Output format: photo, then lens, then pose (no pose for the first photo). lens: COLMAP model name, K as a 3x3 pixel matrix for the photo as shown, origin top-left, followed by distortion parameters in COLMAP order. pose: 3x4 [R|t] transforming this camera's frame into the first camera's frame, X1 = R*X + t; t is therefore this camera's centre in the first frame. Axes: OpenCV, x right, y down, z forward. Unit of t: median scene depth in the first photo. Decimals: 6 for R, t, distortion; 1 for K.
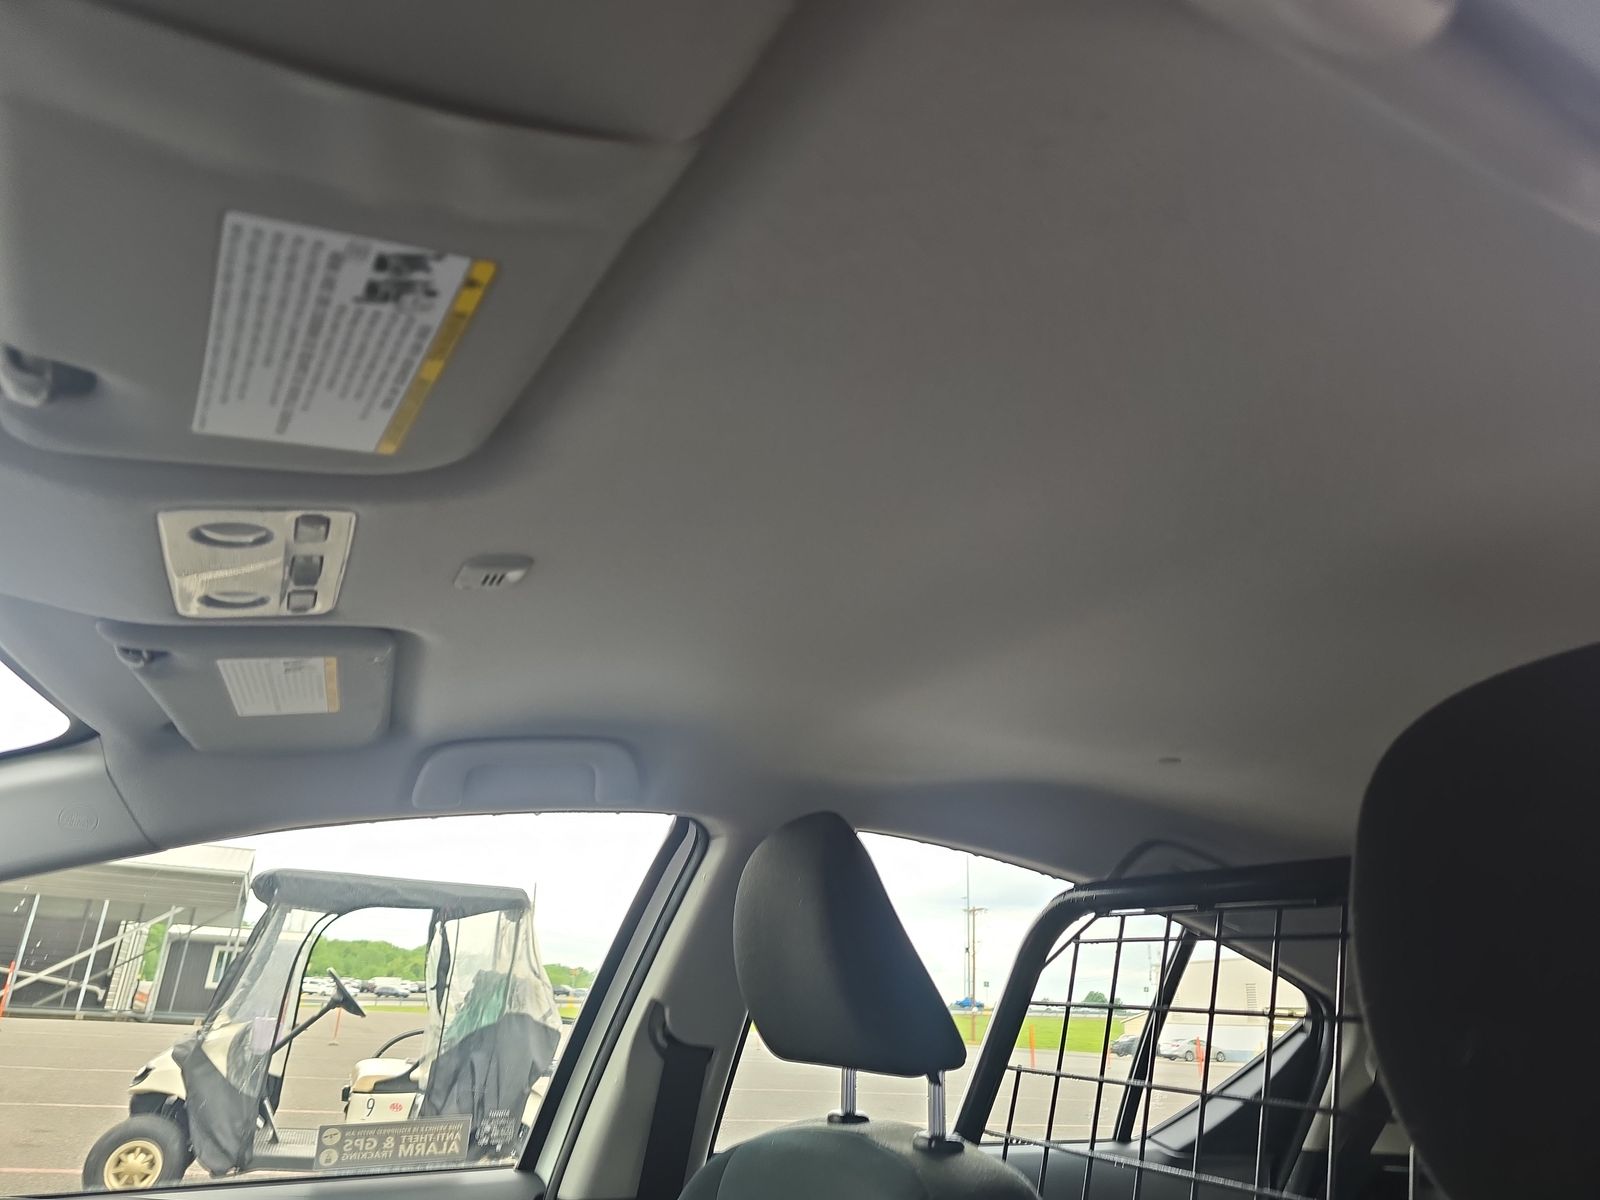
lens RADIAL K [[1071.2, 0, 795.1], [0, 1071.2, 615.2], [0, 0, 1]] dist [0.042283, -0.032512]
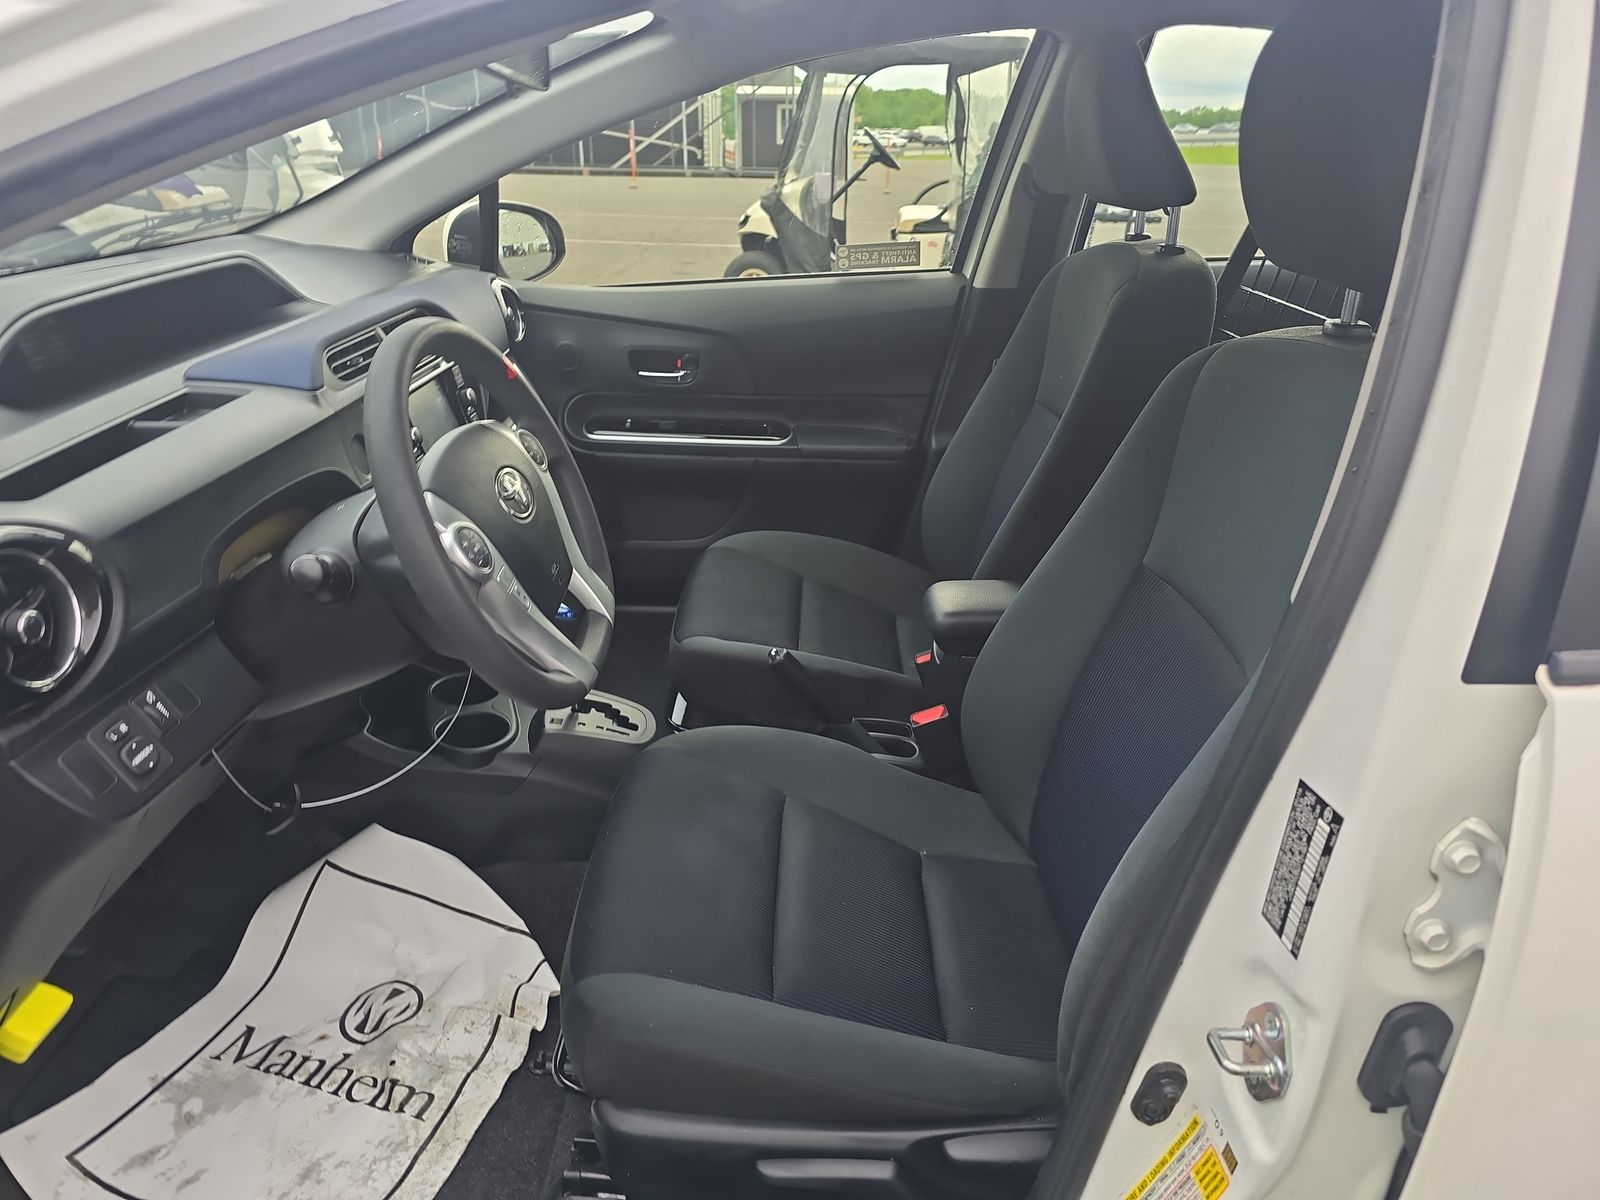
lens RADIAL K [[1071.2, 0, 795.1], [0, 1071.2, 615.2], [0, 0, 1]] dist [0.042283, -0.032512]
pose [[0.894762, 0.138563, -0.424502, 0.057108], [0.190374, 0.741550, 0.643320, -0.037907], [0.403930, -0.656432, 0.637132, -0.091981]]
